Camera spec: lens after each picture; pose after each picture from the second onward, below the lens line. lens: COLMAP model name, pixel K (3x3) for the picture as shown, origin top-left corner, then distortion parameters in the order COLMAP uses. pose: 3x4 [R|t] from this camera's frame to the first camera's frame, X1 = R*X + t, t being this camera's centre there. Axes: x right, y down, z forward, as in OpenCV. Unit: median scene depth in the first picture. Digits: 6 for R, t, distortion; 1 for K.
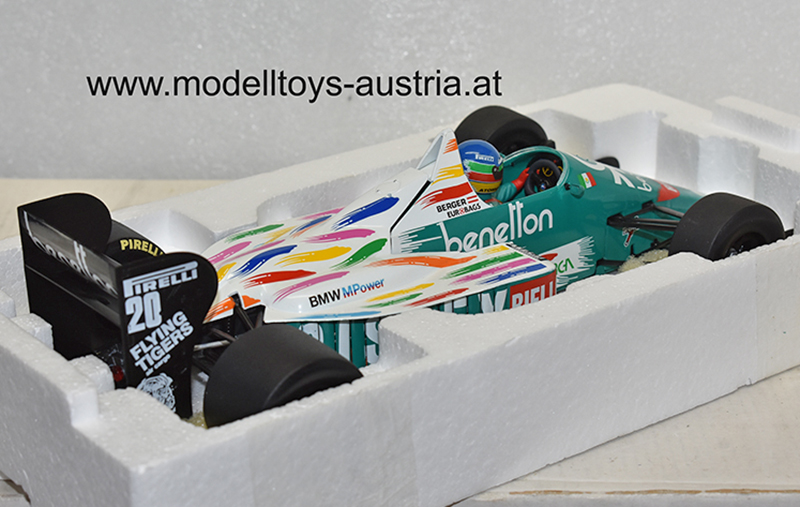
lens RADIAL K [[1888.1, 0, 394.9], [0, 1888.1, 255.2], [0, 0, 1]] dist [0.013199, 0.000000]
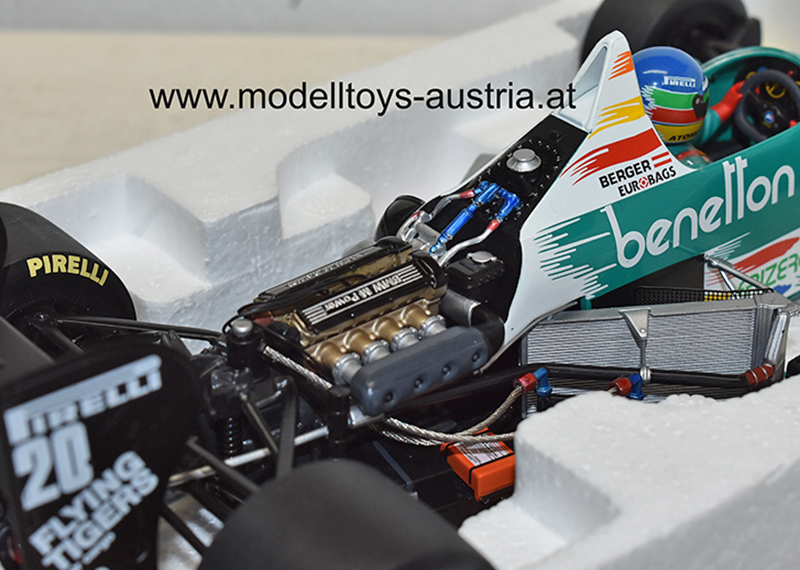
lens RADIAL K [[1918.1, 0, 401.4], [0, 1918.1, 282.9], [0, 0, 1]] dist [0.043825, 0.000000]
pose [[0.999611, -0.026615, -0.008290, -0.032991], [0.027451, 0.991571, 0.126620, -0.070300], [0.004850, -0.126799, 0.991917, 0.456568]]
